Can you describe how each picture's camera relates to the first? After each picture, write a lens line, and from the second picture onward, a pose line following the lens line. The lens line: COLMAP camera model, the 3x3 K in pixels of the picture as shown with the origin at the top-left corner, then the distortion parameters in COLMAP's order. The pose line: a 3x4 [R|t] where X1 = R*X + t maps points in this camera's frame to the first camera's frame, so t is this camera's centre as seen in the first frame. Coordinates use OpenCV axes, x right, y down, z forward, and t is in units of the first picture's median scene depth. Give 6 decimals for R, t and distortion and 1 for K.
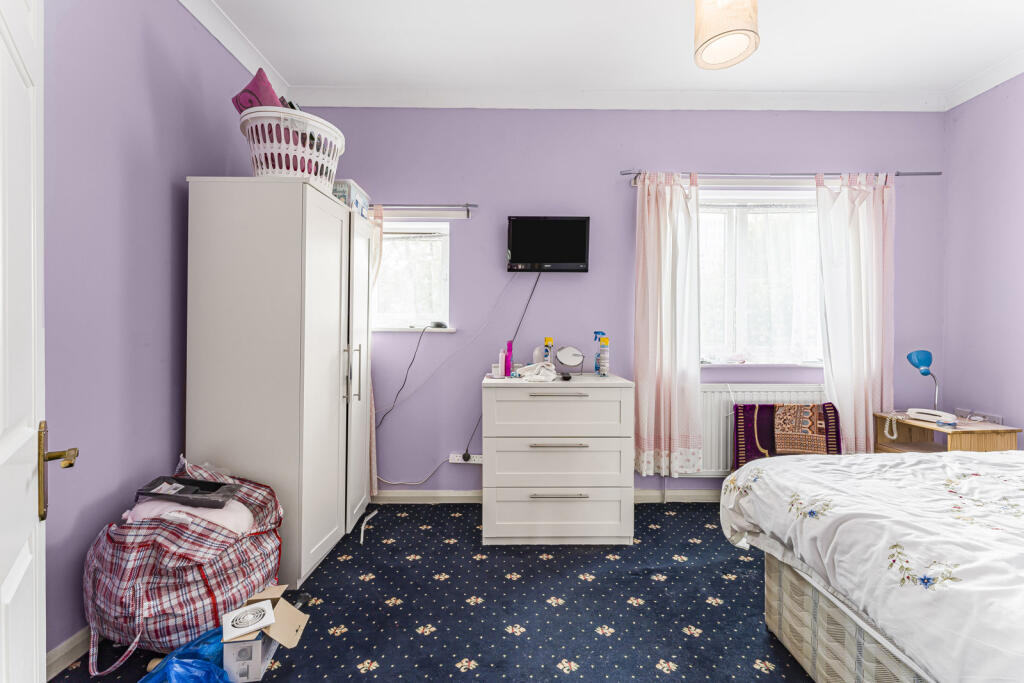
lens RADIAL K [[412.8, 0, 511.7], [0, 412.8, 338.5], [0, 0, 1]] dist [0.000219, 0.000038]
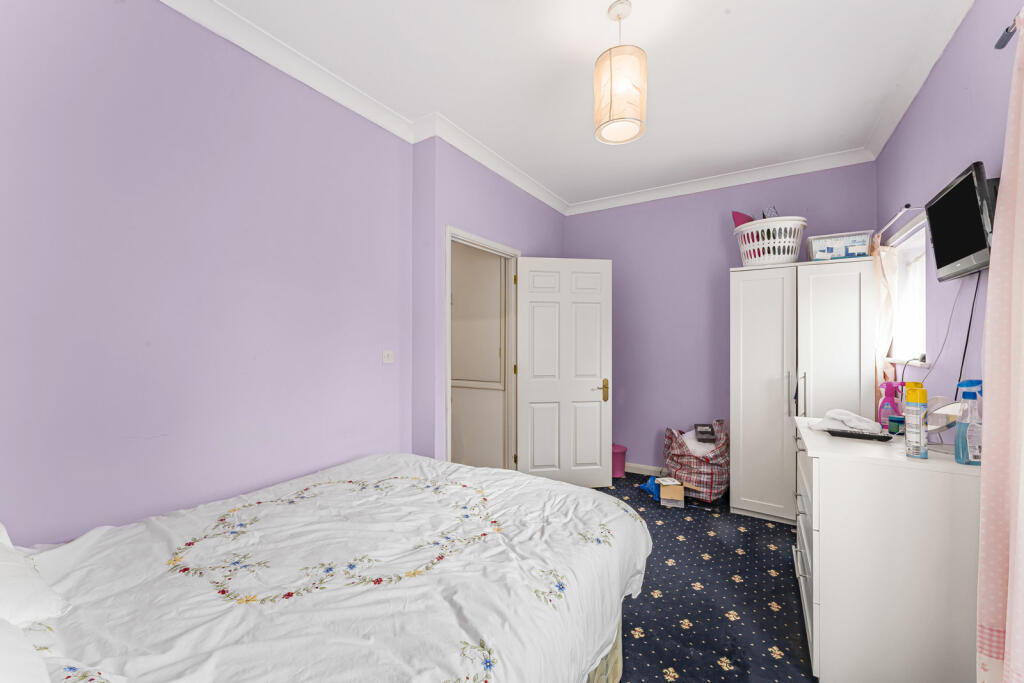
lens RADIAL K [[412.8, 0, 512.9], [0, 412.8, 342.4], [0, 0, 1]] dist [0.000219, 0.000038]
pose [[-0.534743, 0.001154, -0.845014, 1.213193], [0.005081, 0.999985, -0.001850, -0.084866], [0.845000, -0.005283, -0.534741, 0.999954]]
